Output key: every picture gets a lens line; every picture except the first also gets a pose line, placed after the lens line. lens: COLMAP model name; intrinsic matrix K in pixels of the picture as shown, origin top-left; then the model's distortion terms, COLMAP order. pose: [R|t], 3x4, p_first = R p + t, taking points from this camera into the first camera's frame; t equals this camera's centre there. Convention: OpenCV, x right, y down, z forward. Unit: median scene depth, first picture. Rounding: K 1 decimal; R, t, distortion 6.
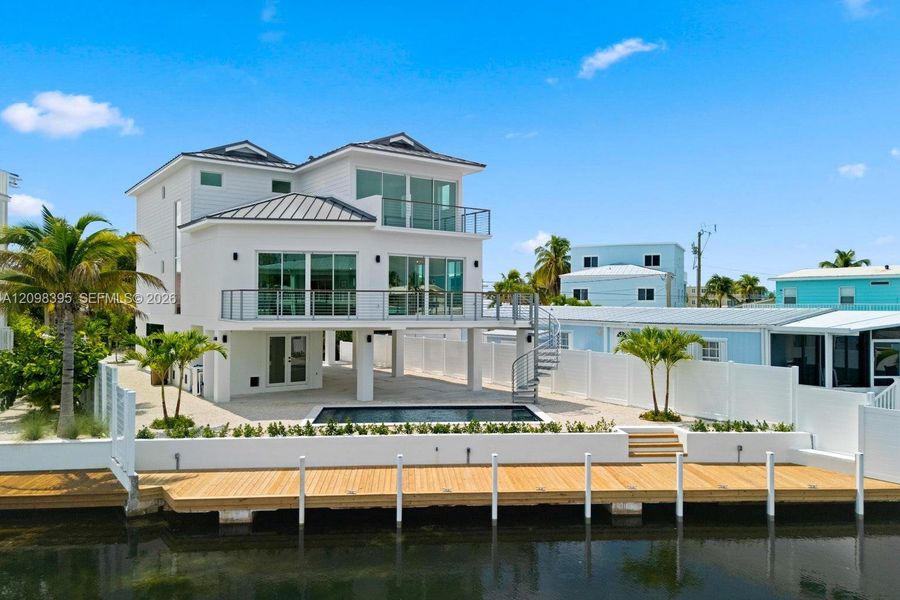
lens RADIAL K [[669.5, 0, 455.9], [0, 669.5, 300.2], [0, 0, 1]] dist [0.099287, -0.089401]
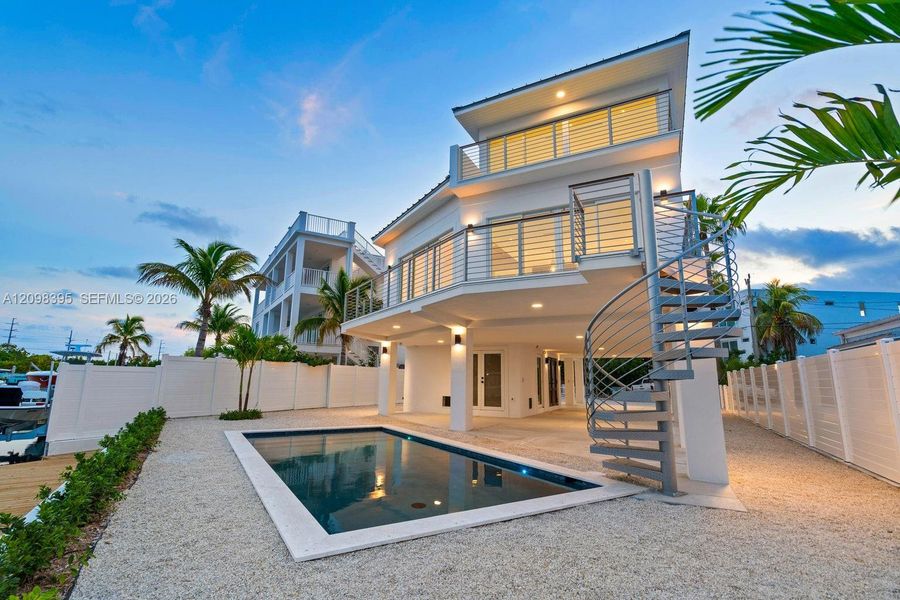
lens RADIAL K [[415.5, 0, 443.6], [0, 415.5, 302.7], [0, 0, 1]] dist [-0.004617, -0.000240]
pose [[0.442904, -0.162242, -0.881767, 0.275919], [-0.009771, 0.982559, -0.185695, 0.109036], [0.896516, 0.090861, 0.433594, 0.857878]]
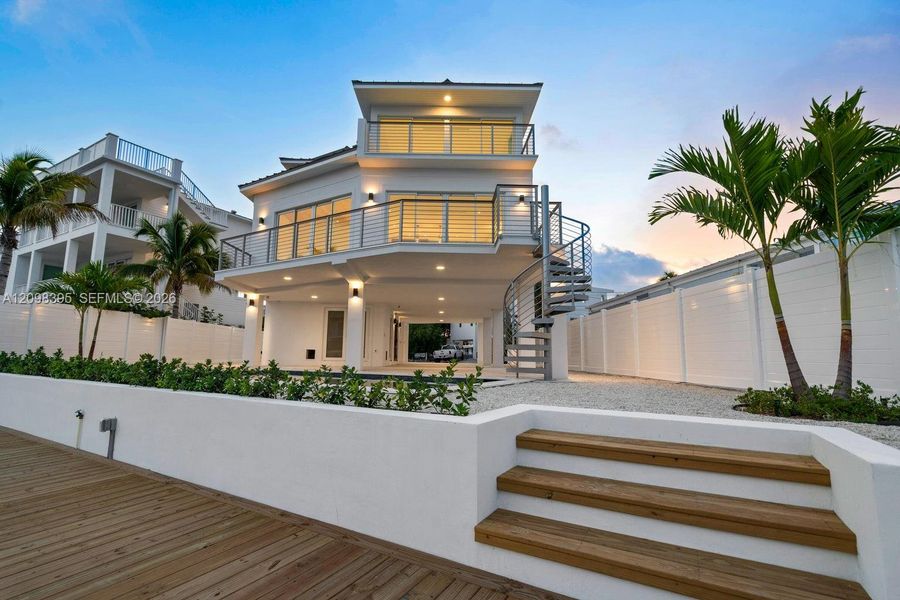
lens RADIAL K [[411.1, 0, 450.0], [0, 411.1, 300.0], [0, 0, 1]] dist [0.001951, -0.000101]
pose [[0.820951, -0.073835, -0.566205, 0.261576], [-0.003635, 0.990909, -0.134488, 0.143230], [0.570987, 0.112467, 0.813219, 0.717638]]
